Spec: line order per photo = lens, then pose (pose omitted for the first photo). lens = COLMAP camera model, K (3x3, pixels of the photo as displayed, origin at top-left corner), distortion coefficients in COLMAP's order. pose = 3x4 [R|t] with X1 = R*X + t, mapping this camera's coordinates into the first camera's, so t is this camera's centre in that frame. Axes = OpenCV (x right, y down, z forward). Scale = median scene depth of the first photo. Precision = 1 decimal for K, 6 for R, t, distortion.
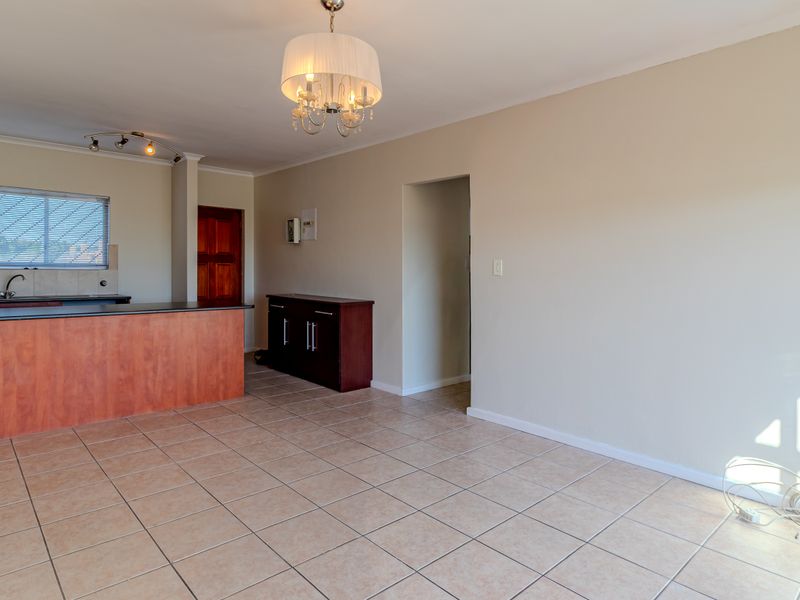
lens RADIAL K [[490.4, 0, 415.5], [0, 490.4, 293.5], [0, 0, 1]] dist [0.005835, 0.000133]
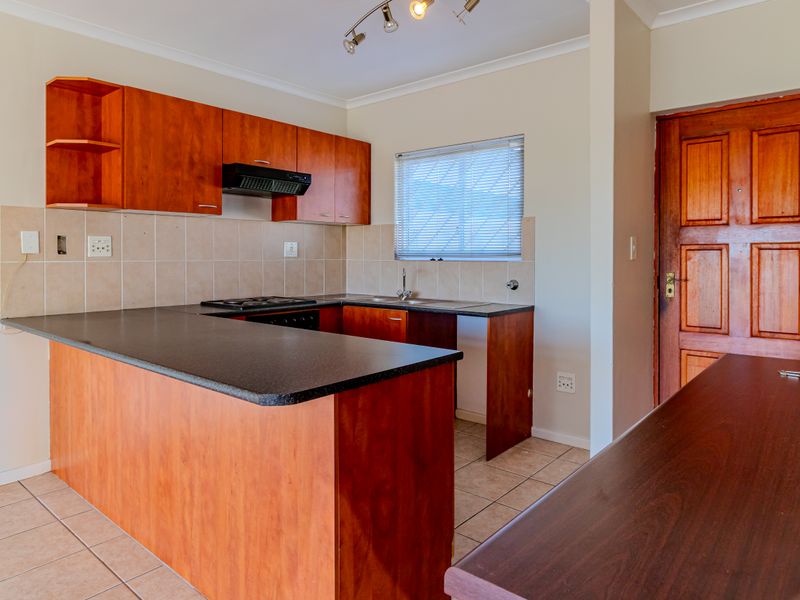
lens RADIAL K [[523.1, 0, 413.8], [0, 523.1, 263.3], [0, 0, 1]] dist [-0.000759, 0.000441]
pose [[0.129410, 0.005800, -0.991574, -0.042686], [-0.052071, 0.998643, -0.000955, -0.050325], [0.990223, 0.051756, 0.129536, 1.026215]]
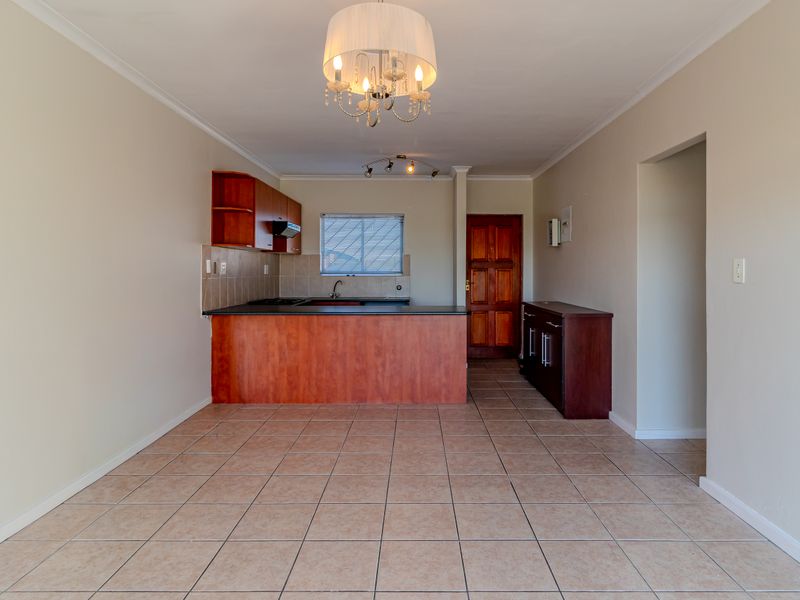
lens RADIAL K [[490.4, 0, 415.5], [0, 490.4, 293.5], [0, 0, 1]] dist [0.005835, 0.000133]
pose [[0.733509, 0.019605, -0.679396, 0.251114], [-0.027178, 0.999630, -0.000496, -0.009160], [0.679136, 0.018829, 0.733771, 0.208128]]
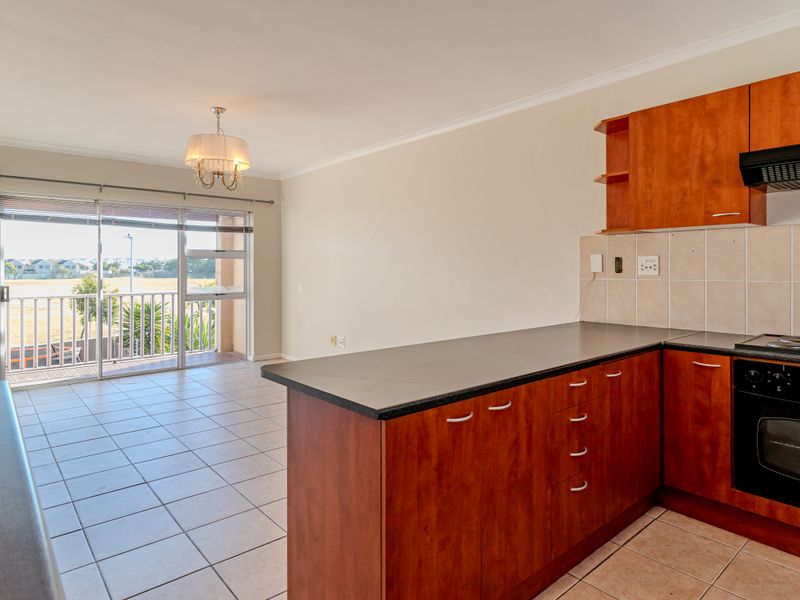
lens RADIAL K [[490.2, 0, 403.3], [0, 490.2, 274.0], [0, 0, 1]] dist [-0.001454, 0.000249]
pose [[-0.999272, -0.007486, 0.037417, -0.459829], [-0.005129, 0.998020, 0.062680, -0.081160], [-0.037812, 0.062443, -0.997332, 1.402559]]
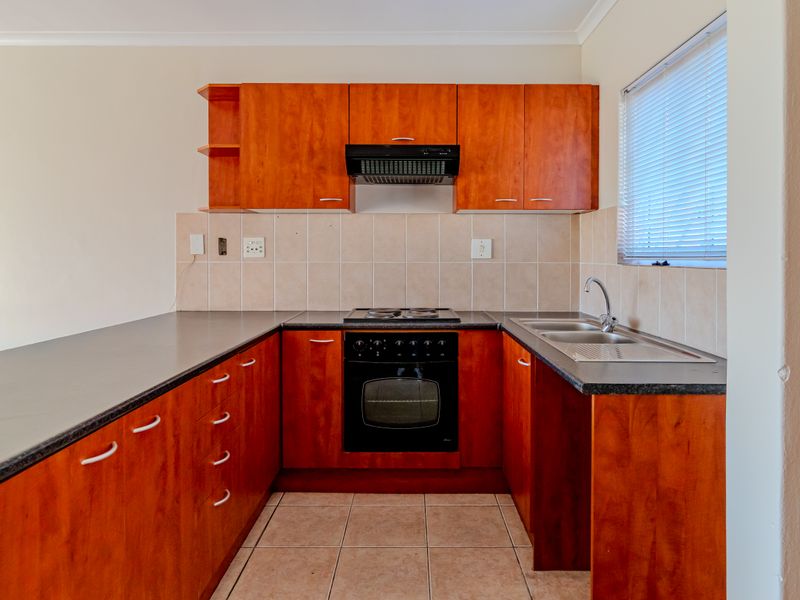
lens RADIAL K [[523.1, 0, 413.8], [0, 523.1, 263.3], [0, 0, 1]] dist [-0.000759, 0.000441]
pose [[-0.675975, -0.003477, -0.736917, -0.403063], [-0.047549, 0.998111, 0.038907, -0.067916], [0.735389, 0.061340, -0.674863, 1.340312]]
